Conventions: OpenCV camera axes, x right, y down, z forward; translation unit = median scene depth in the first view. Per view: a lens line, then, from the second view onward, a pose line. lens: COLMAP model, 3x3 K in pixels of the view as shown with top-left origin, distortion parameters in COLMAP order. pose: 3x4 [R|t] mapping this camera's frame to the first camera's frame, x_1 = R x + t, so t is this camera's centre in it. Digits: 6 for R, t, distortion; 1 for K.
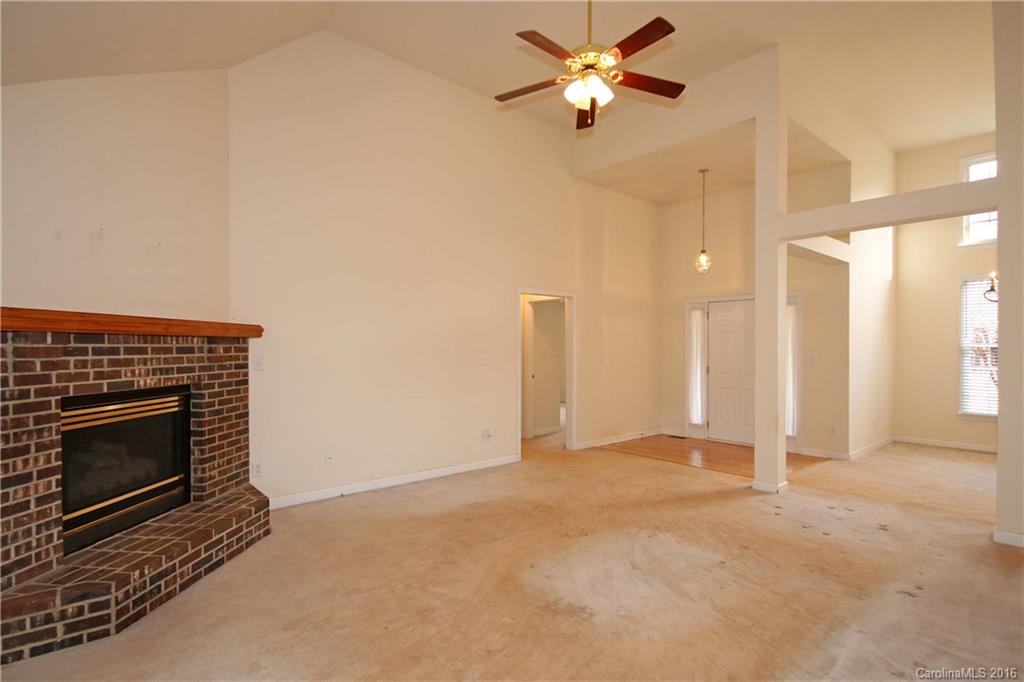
lens RADIAL K [[514.5, 0, 522.8], [0, 514.5, 351.7], [0, 0, 1]] dist [0.001917, -0.000057]
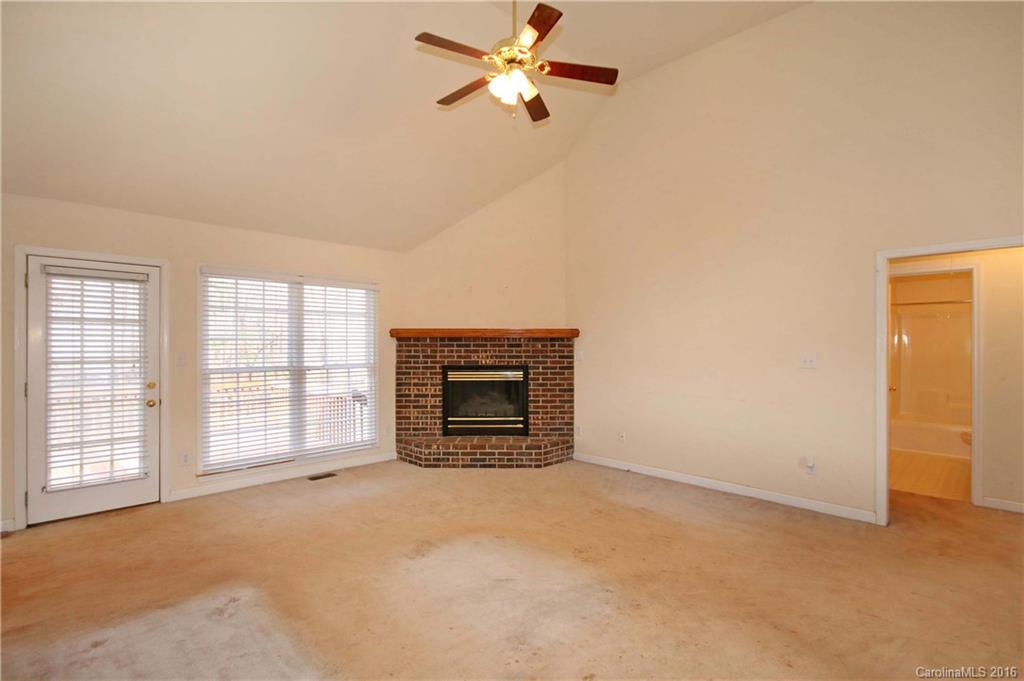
lens RADIAL K [[514.5, 0, 522.8], [0, 514.5, 351.2], [0, 0, 1]] dist [0.001917, -0.000057]
pose [[0.045700, 0.012606, -0.998876, 1.195078], [-0.012231, 0.999852, 0.012059, -0.005892], [0.998880, 0.011666, 0.045847, 1.041576]]
